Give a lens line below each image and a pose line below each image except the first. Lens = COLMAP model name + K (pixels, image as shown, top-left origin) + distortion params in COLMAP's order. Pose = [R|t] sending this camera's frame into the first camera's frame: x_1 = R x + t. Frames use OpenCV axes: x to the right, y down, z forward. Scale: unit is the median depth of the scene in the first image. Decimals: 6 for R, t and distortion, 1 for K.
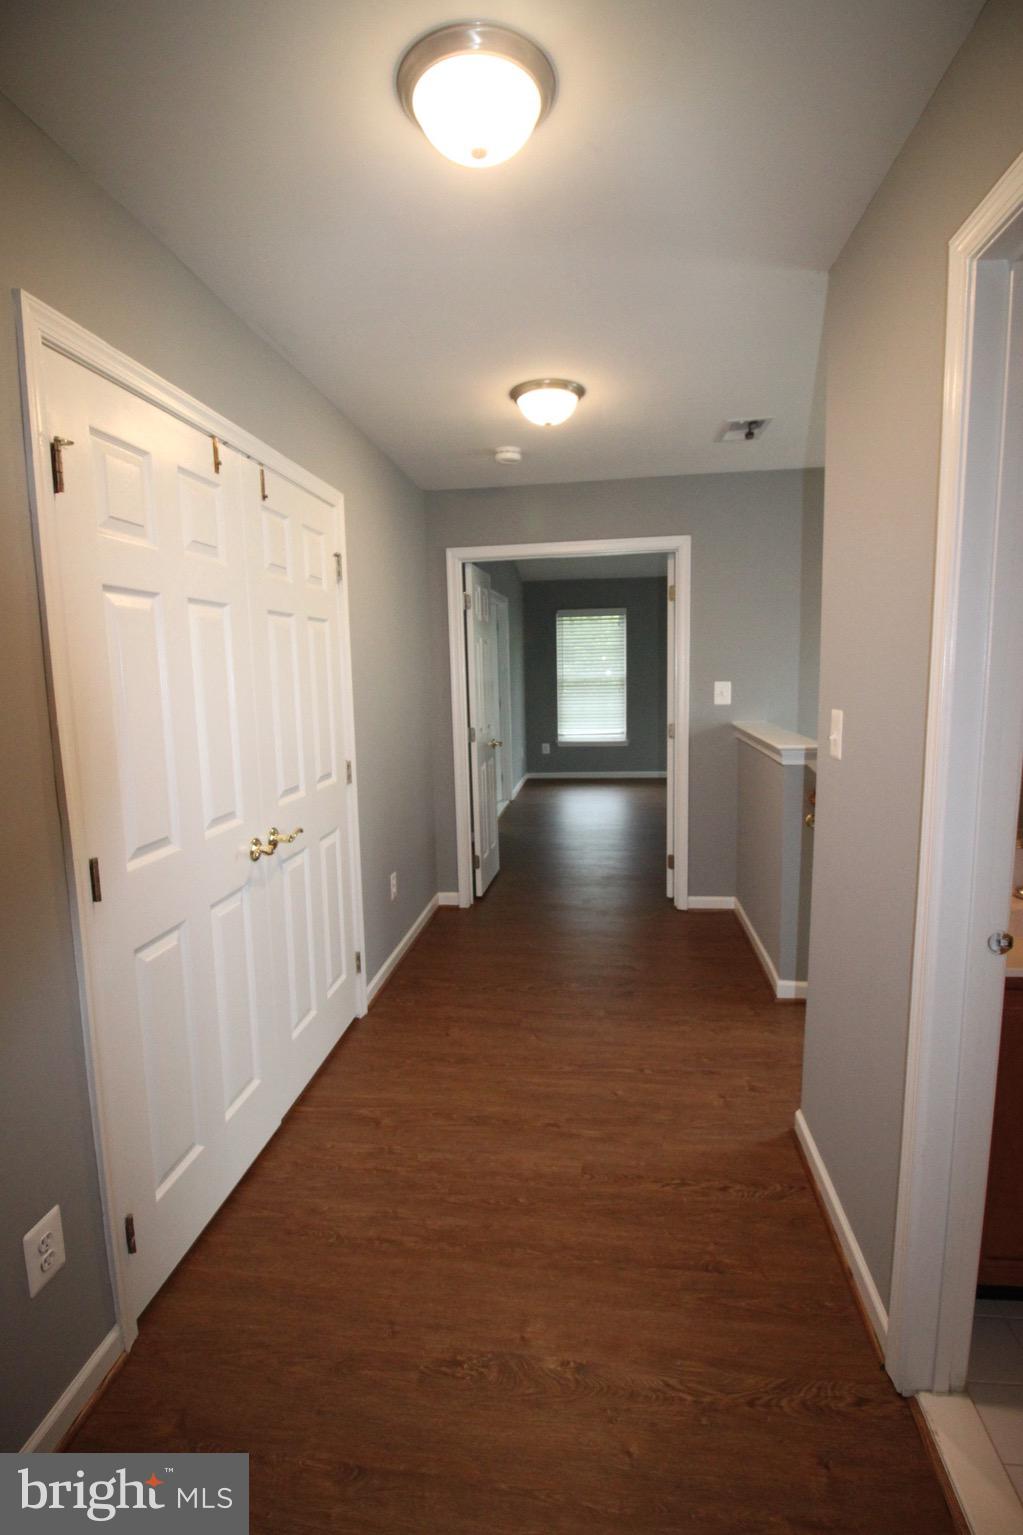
lens RADIAL K [[715.3, 0, 511.1], [0, 715.3, 762.4], [0, 0, 1]] dist [-0.008831, -0.001212]
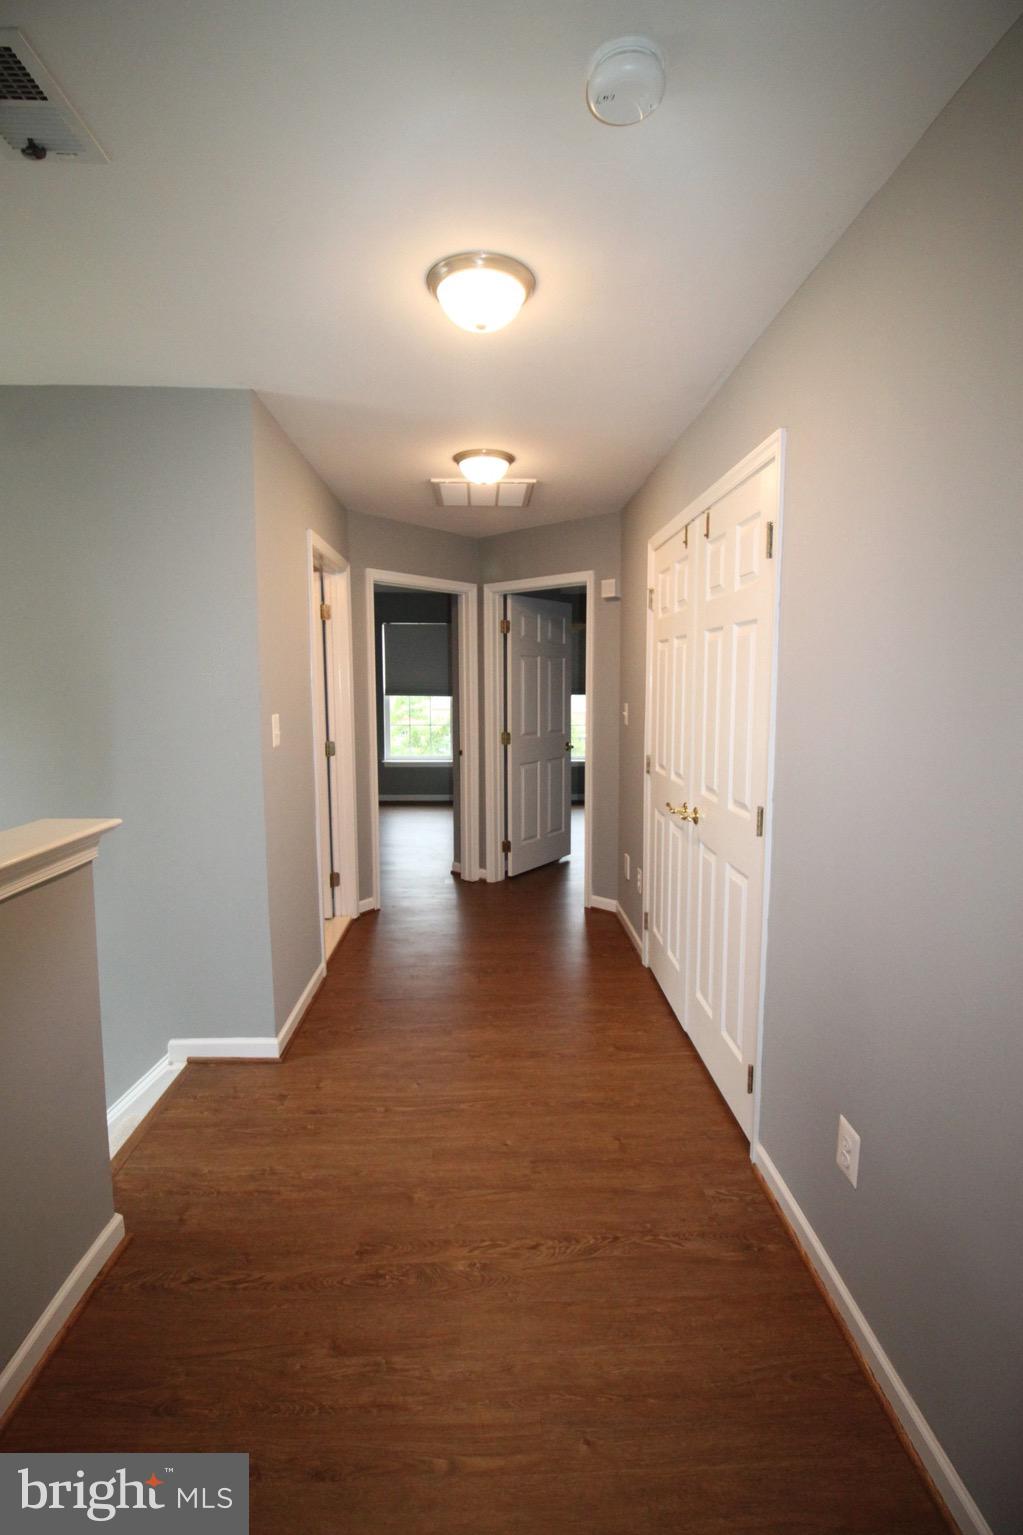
lens RADIAL K [[715.3, 0, 509.7], [0, 715.3, 764.3], [0, 0, 1]] dist [-0.008831, -0.001212]
pose [[-0.986133, 0.042794, -0.160341, 0.151952], [0.001012, 0.967713, 0.252052, -0.245944], [0.165951, 0.248395, -0.954338, 1.789197]]
